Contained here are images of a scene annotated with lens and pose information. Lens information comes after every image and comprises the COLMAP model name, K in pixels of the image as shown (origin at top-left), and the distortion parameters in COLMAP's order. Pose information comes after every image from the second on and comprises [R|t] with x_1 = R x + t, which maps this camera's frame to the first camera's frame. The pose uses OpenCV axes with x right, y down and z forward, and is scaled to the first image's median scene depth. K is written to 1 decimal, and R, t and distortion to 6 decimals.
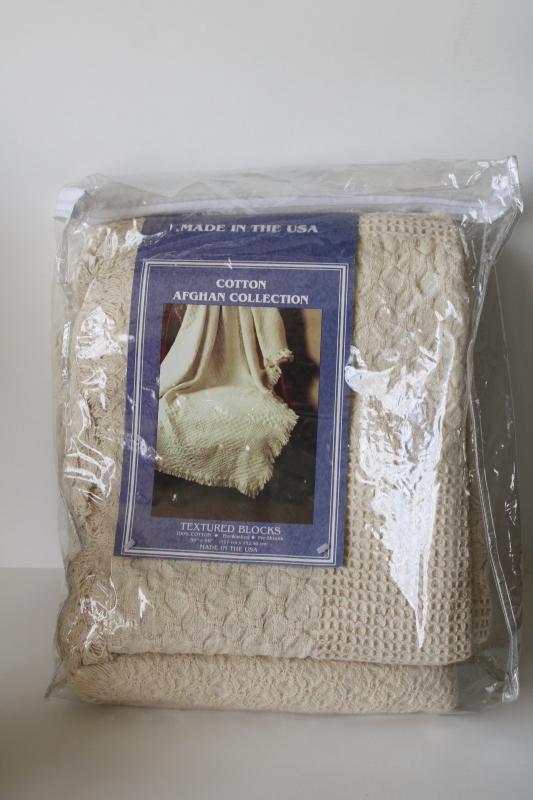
lens RADIAL K [[1018.5, 0, 266.5], [0, 1018.5, 400.0], [0, 0, 1]] dist [-0.073798, -0.027151]
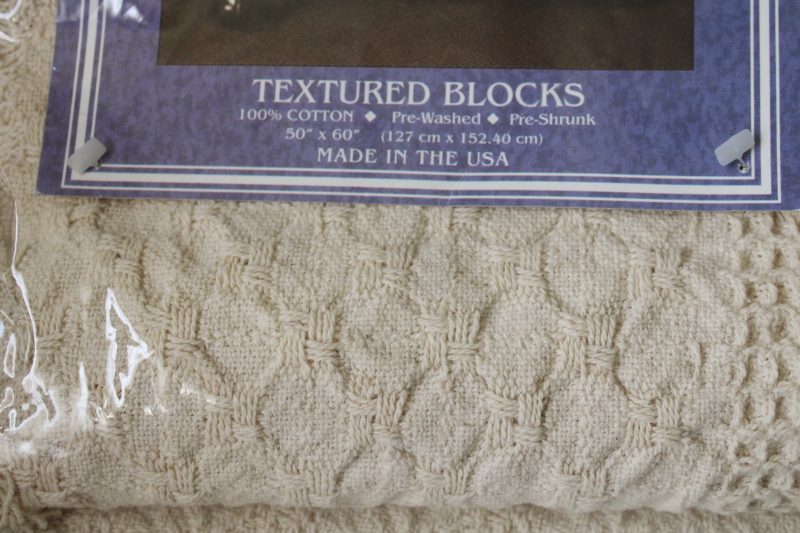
lens RADIAL K [[1018.5, 0, 400.0], [0, 1018.5, 266.5], [0, 0, 1]] dist [-0.073798, -0.027151]
pose [[0.998701, -0.024997, -0.044401, -0.028533], [0.033167, 0.980430, 0.194054, 0.119399], [0.038681, -0.195274, 0.979986, 0.700800]]
